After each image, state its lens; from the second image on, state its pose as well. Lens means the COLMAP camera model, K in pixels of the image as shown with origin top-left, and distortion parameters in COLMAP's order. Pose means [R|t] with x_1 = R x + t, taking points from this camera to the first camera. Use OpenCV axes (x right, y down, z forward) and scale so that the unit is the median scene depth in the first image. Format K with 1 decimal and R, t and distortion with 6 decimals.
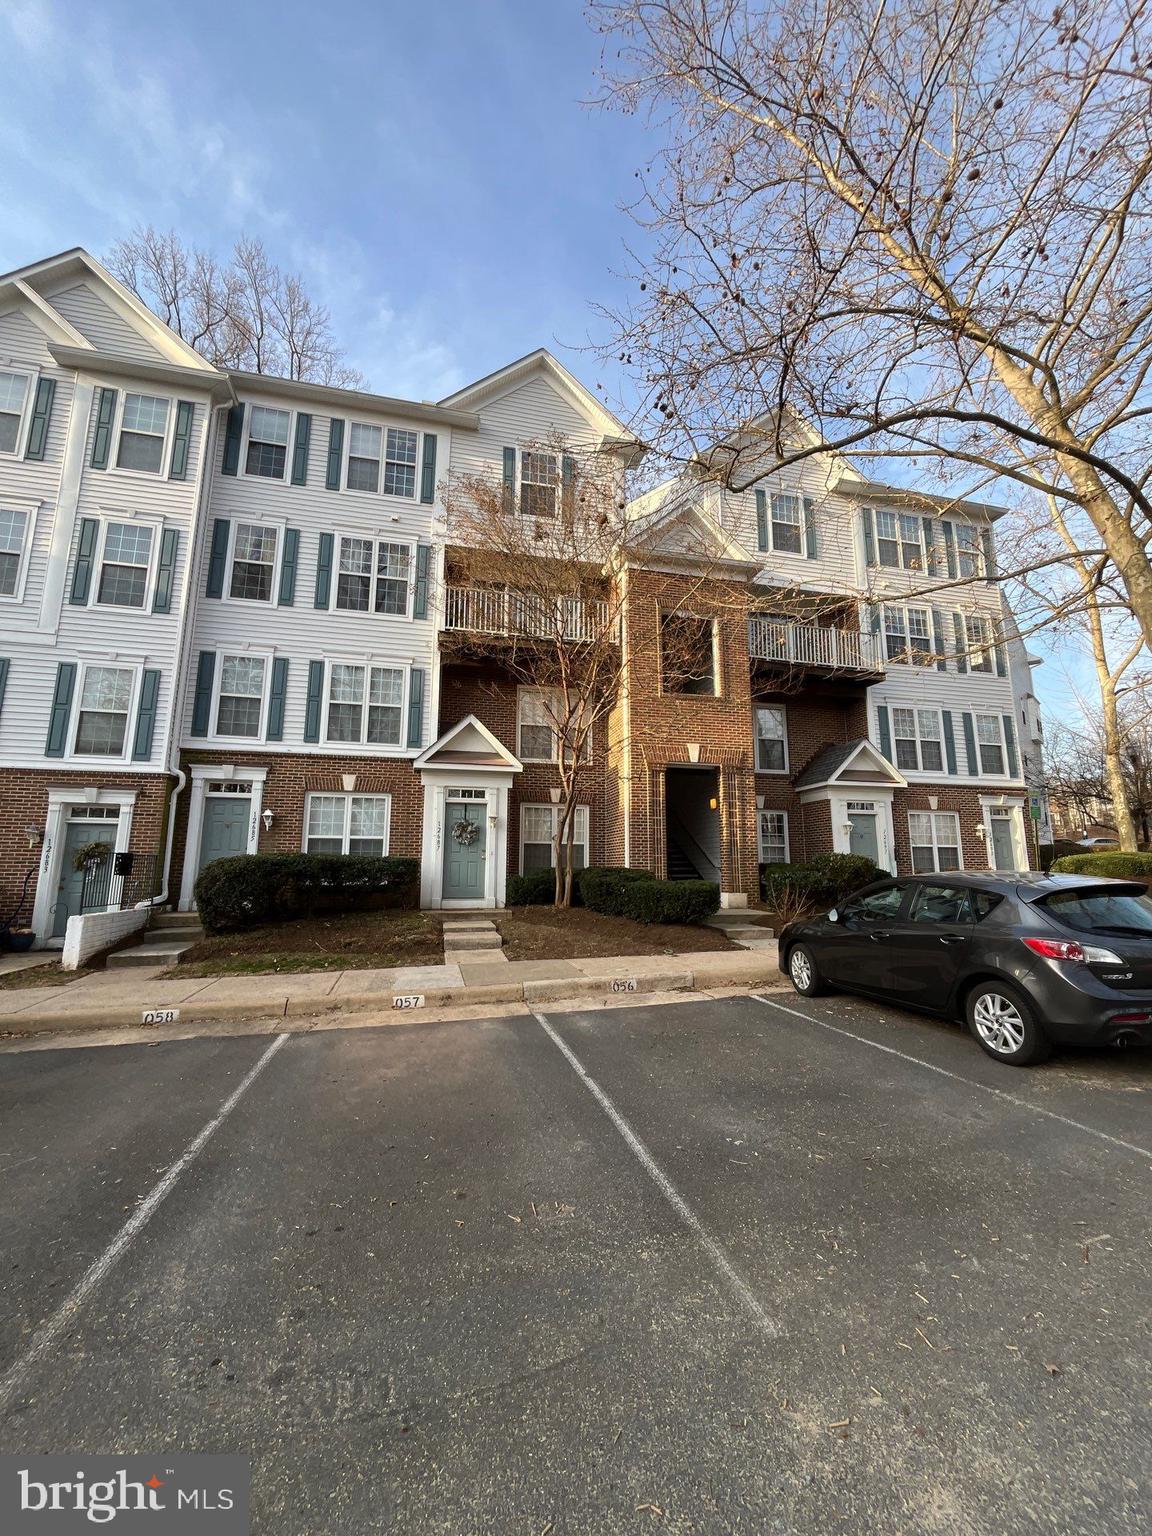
lens RADIAL K [[619.3, 0, 576.0], [0, 619.3, 768.0], [0, 0, 1]] dist [-0.002115, -0.000498]
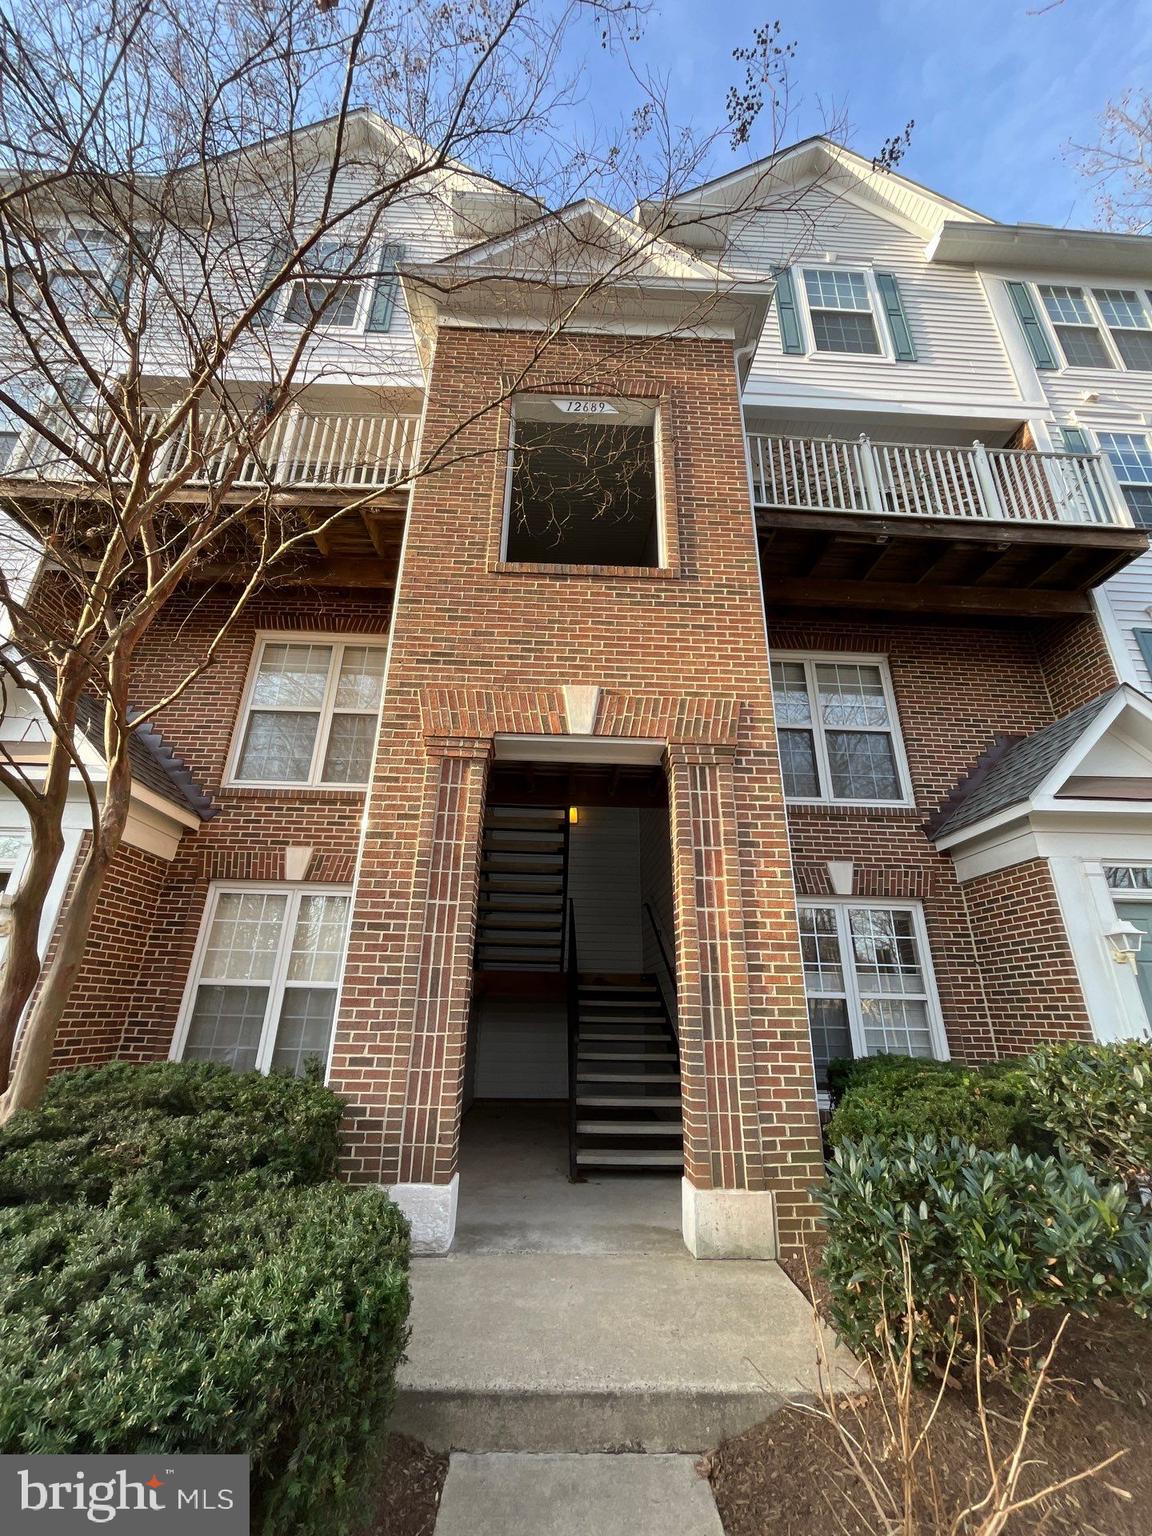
lens RADIAL K [[619.3, 0, 576.0], [0, 619.3, 768.0], [0, 0, 1]] dist [-0.002115, -0.000498]
pose [[0.978423, -0.061509, -0.197242, 0.220318], [0.018240, 0.976645, -0.214083, 0.069176], [0.205803, 0.205866, 0.956694, 0.593461]]
